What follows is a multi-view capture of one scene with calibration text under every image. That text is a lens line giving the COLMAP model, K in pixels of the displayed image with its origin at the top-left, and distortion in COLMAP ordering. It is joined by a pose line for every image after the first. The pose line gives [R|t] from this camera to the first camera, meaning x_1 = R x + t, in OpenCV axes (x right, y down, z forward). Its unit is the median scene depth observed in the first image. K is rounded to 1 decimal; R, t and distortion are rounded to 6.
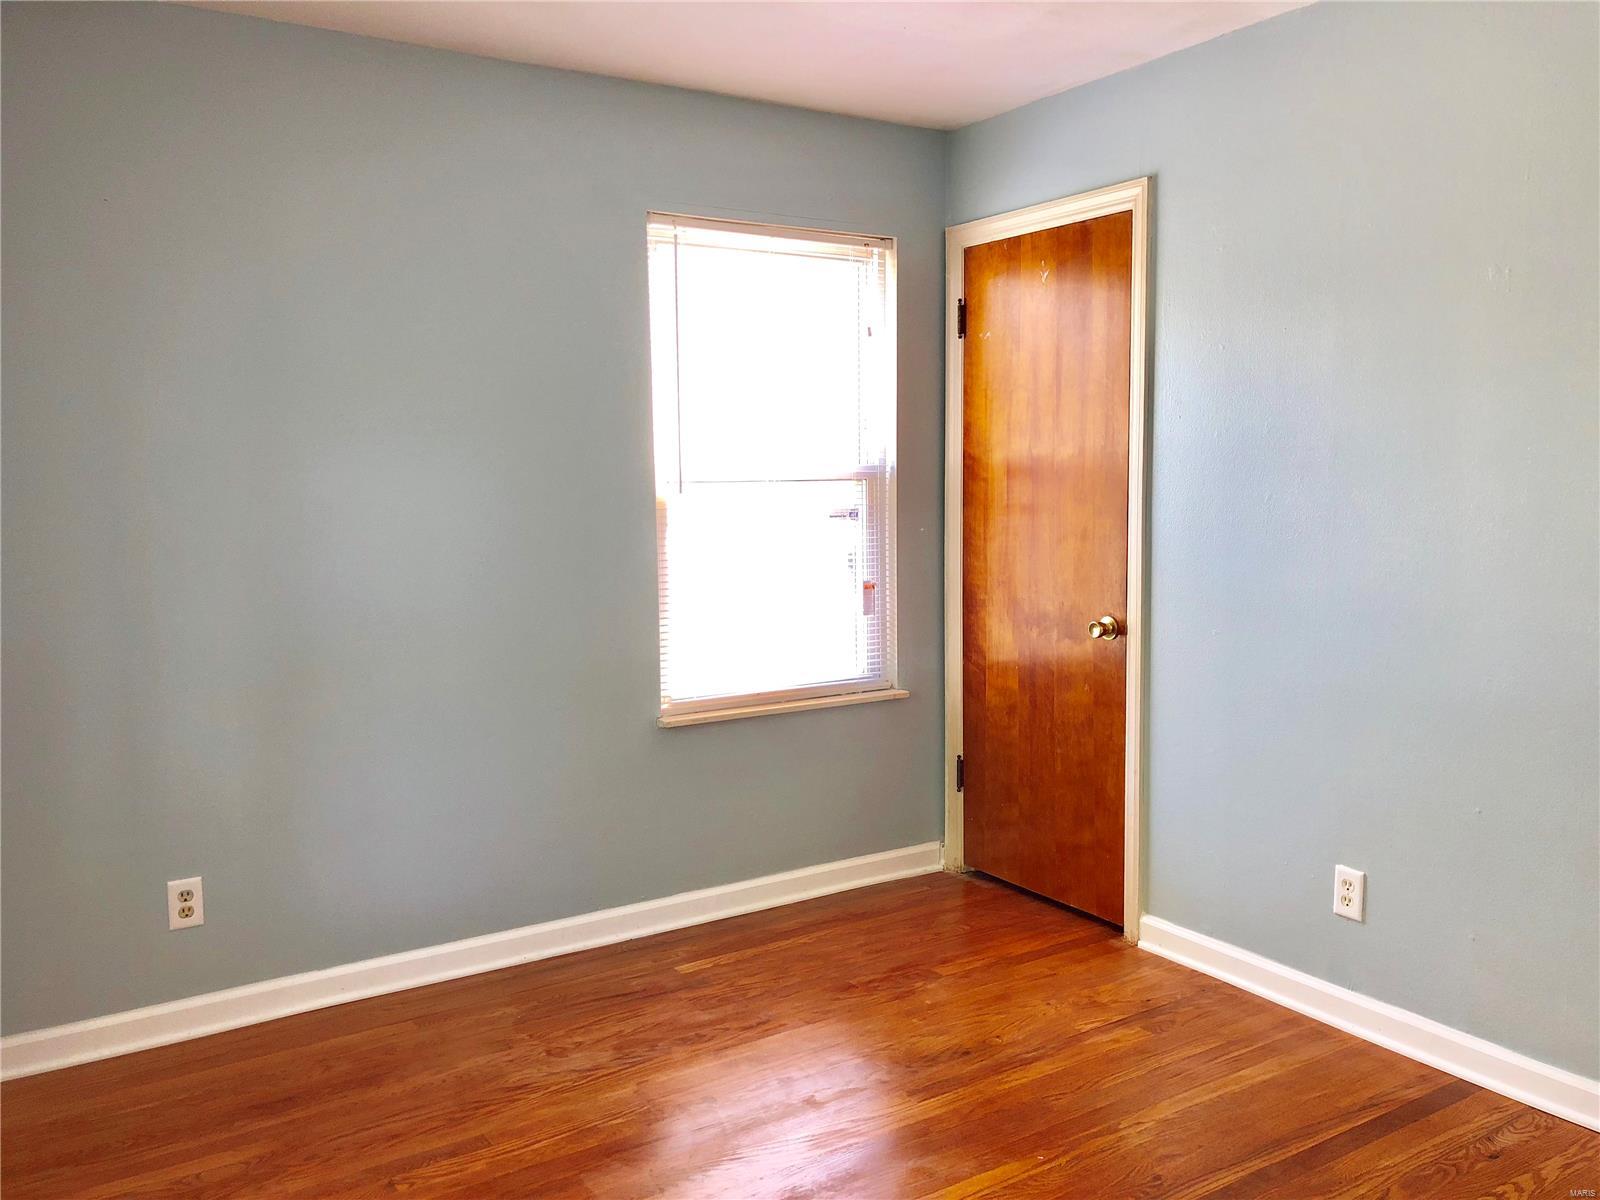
lens RADIAL K [[1335.3, 0, 820.4], [0, 1335.3, 598.2], [0, 0, 1]] dist [0.045527, 0.001995]
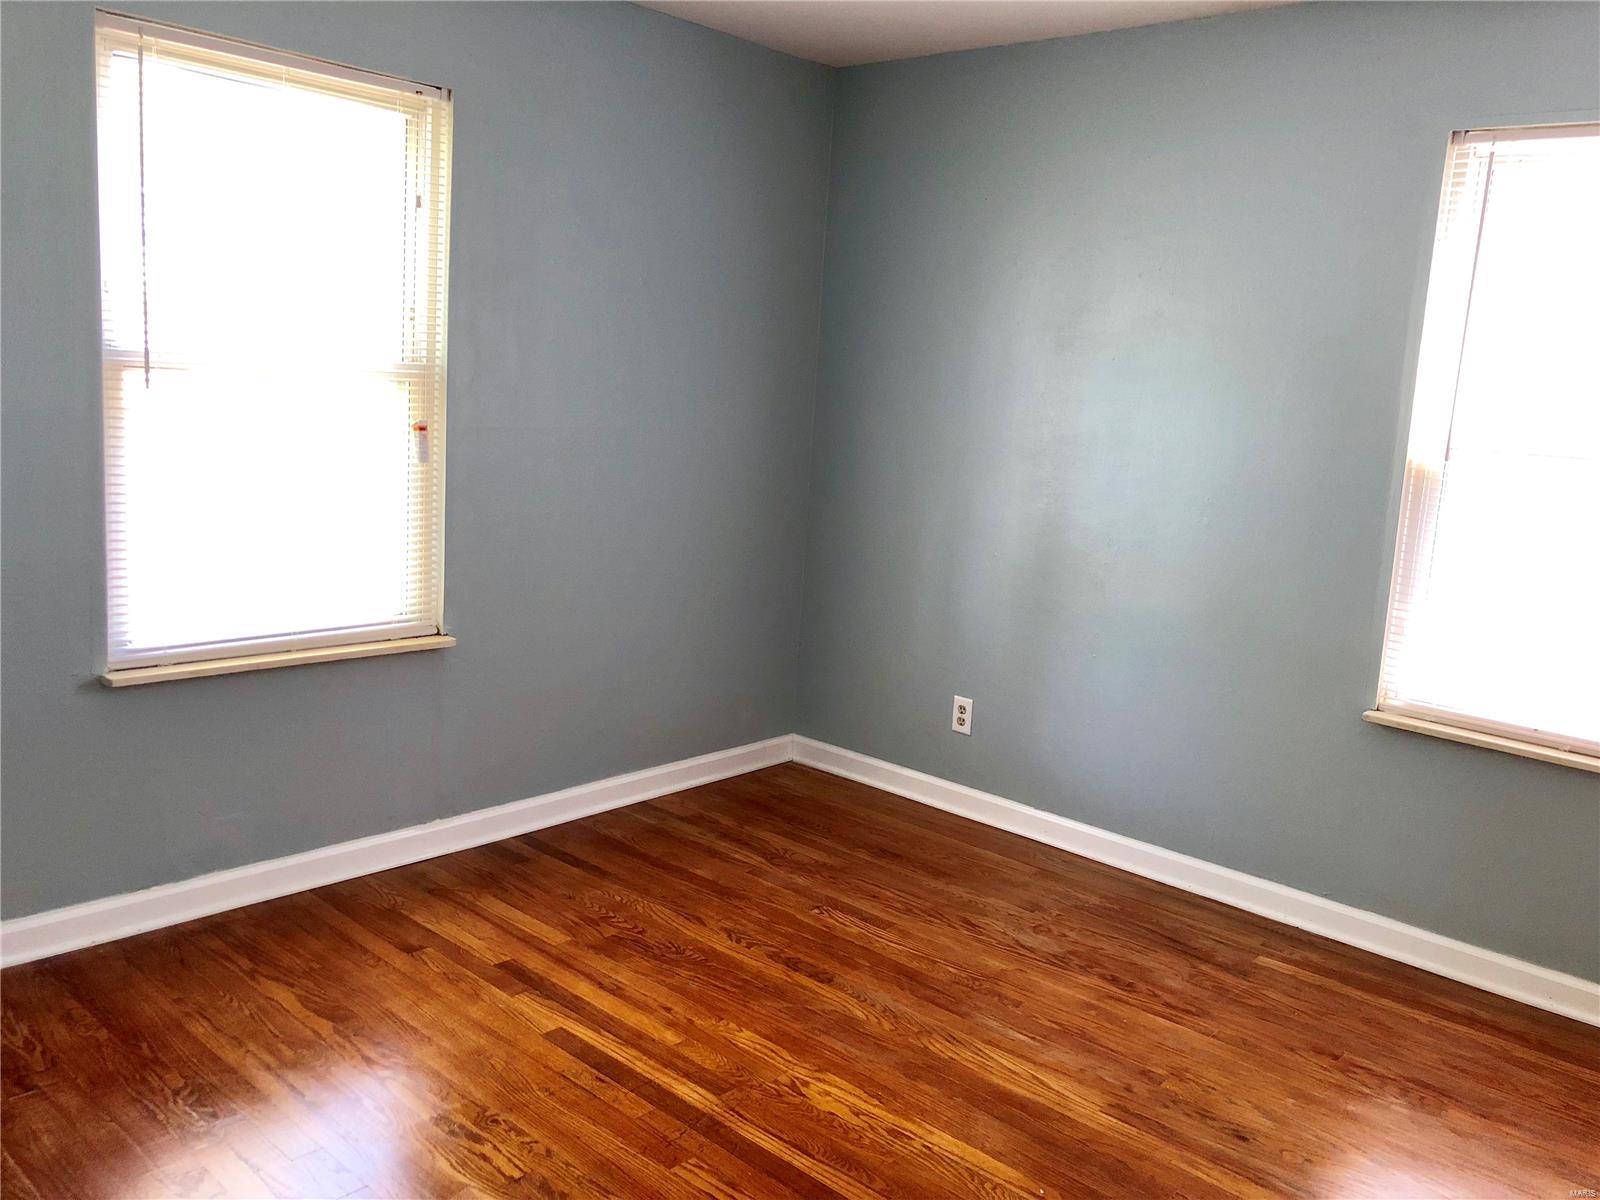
lens RADIAL K [[1335.3, 0, 820.4], [0, 1335.3, 598.2], [0, 0, 1]] dist [0.045527, 0.001995]
pose [[0.264833, 0.187633, -0.945863, 0.746284], [-0.170076, 0.974598, 0.145714, -0.061435], [0.949177, 0.122279, 0.290017, 0.459325]]
